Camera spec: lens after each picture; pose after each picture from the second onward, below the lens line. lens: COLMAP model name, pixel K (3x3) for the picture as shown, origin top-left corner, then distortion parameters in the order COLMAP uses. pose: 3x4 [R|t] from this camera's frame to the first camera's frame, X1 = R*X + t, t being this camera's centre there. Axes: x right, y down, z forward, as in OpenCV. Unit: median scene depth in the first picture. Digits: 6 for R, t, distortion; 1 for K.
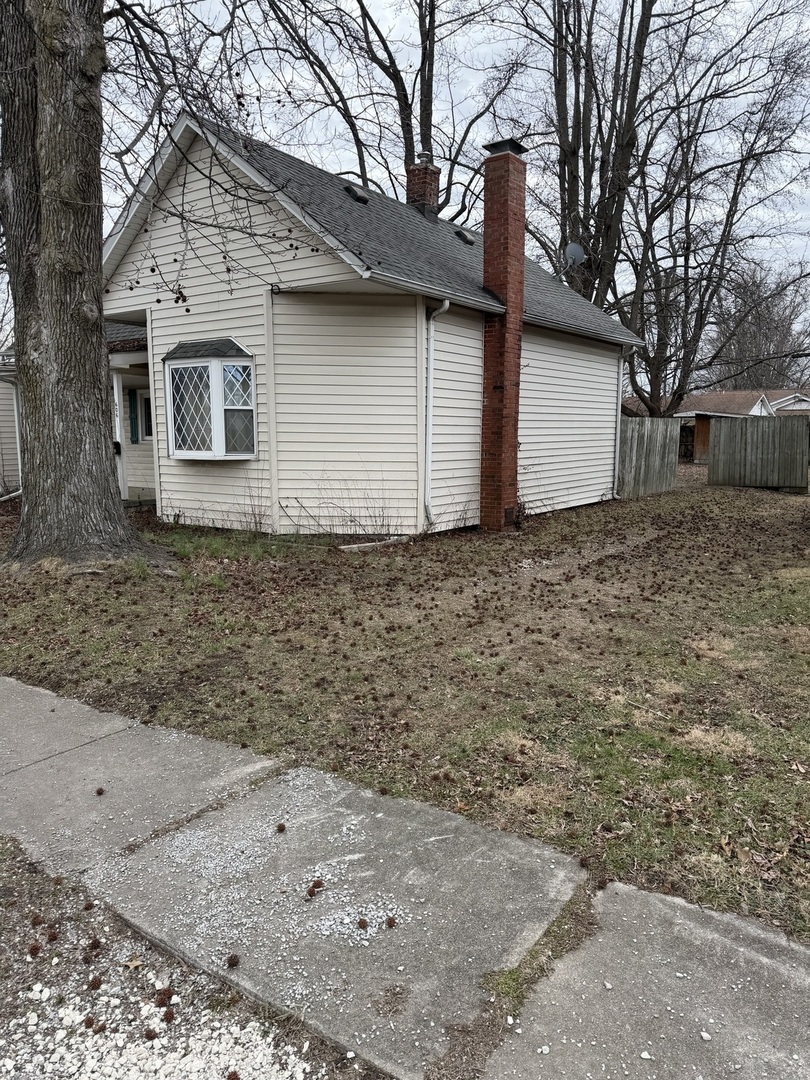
lens RADIAL K [[740.3, 0, 405.0], [0, 740.3, 540.0], [0, 0, 1]] dist [0.071576, -0.066824]
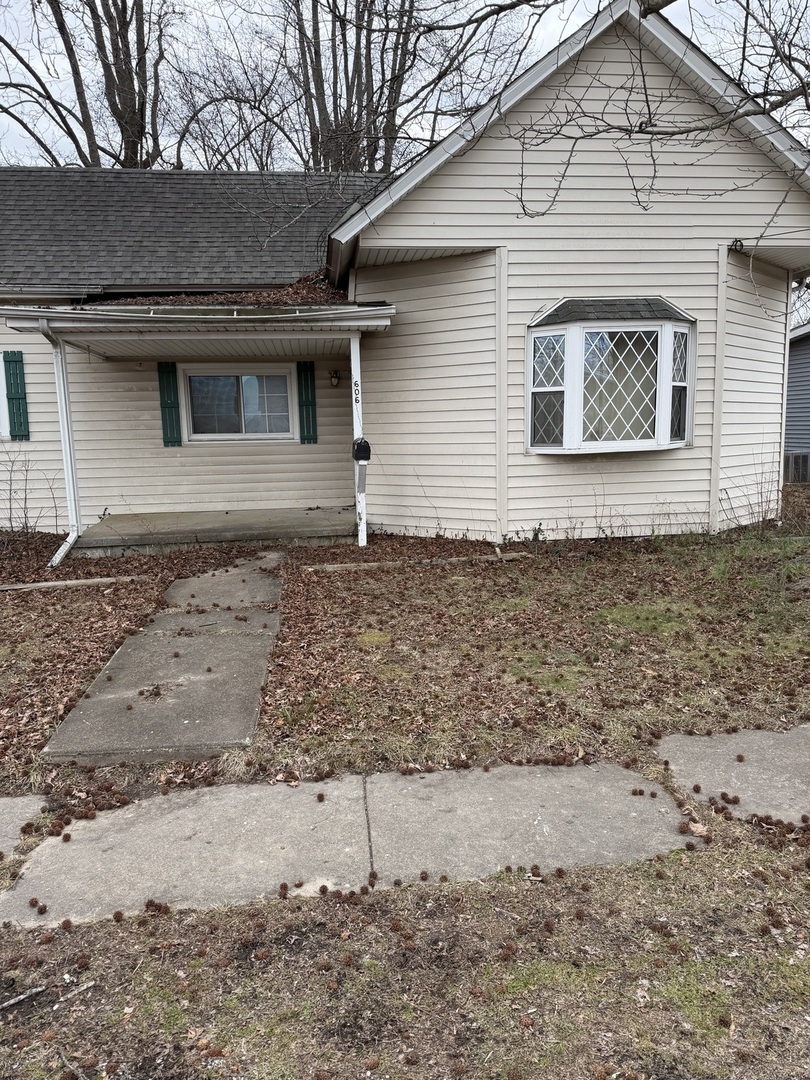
lens RADIAL K [[740.3, 0, 405.0], [0, 740.3, 540.0], [0, 0, 1]] dist [0.071576, -0.066824]
pose [[0.744142, -0.126164, 0.655999, -0.945249], [0.122015, 0.991154, 0.052212, -0.082815], [-0.656783, 0.041189, 0.752954, 0.551873]]
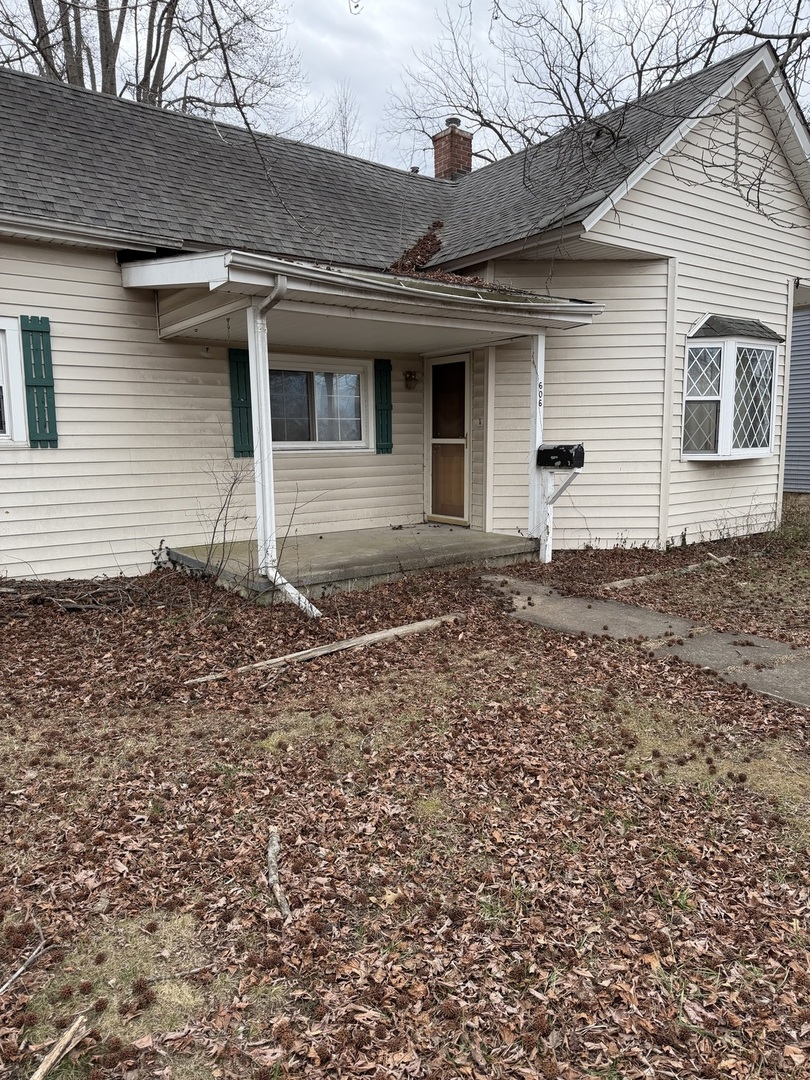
lens RADIAL K [[740.3, 0, 405.0], [0, 740.3, 540.0], [0, 0, 1]] dist [0.071576, -0.066824]
pose [[0.309634, -0.139282, 0.940599, -1.185150], [0.149278, 0.984067, 0.096579, -0.153595], [-0.939065, 0.110506, 0.325492, 1.073775]]
